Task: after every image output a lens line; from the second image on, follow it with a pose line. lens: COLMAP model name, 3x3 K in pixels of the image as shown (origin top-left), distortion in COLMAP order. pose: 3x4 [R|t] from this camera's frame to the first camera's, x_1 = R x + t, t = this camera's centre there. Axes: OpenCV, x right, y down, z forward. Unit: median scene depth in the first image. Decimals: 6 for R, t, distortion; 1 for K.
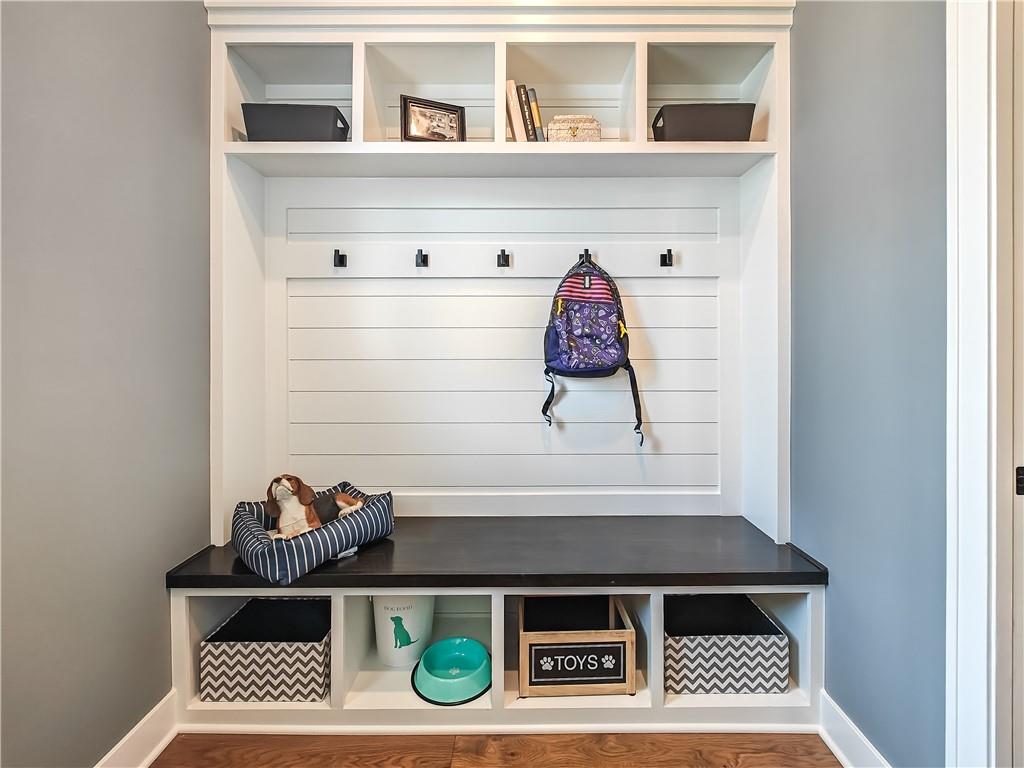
lens RADIAL K [[448.6, 0, 513.6], [0, 448.6, 348.0], [0, 0, 1]] dist [-0.003117, 0.000089]
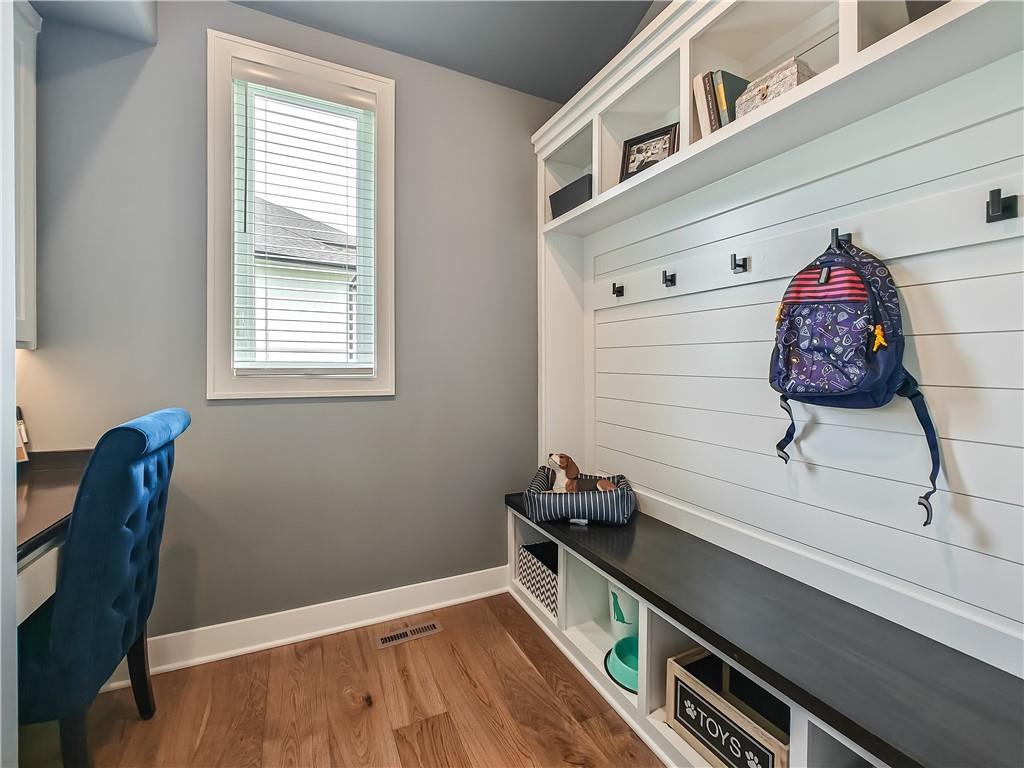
lens RADIAL K [[440.5, 0, 518.5], [0, 440.5, 372.0], [0, 0, 1]] dist [-0.012765, 0.000709]
pose [[0.446226, 0.024550, -0.894584, 0.588718], [-0.015247, 0.999687, 0.019829, 0.003449], [0.894790, 0.004791, 0.446461, 0.240384]]
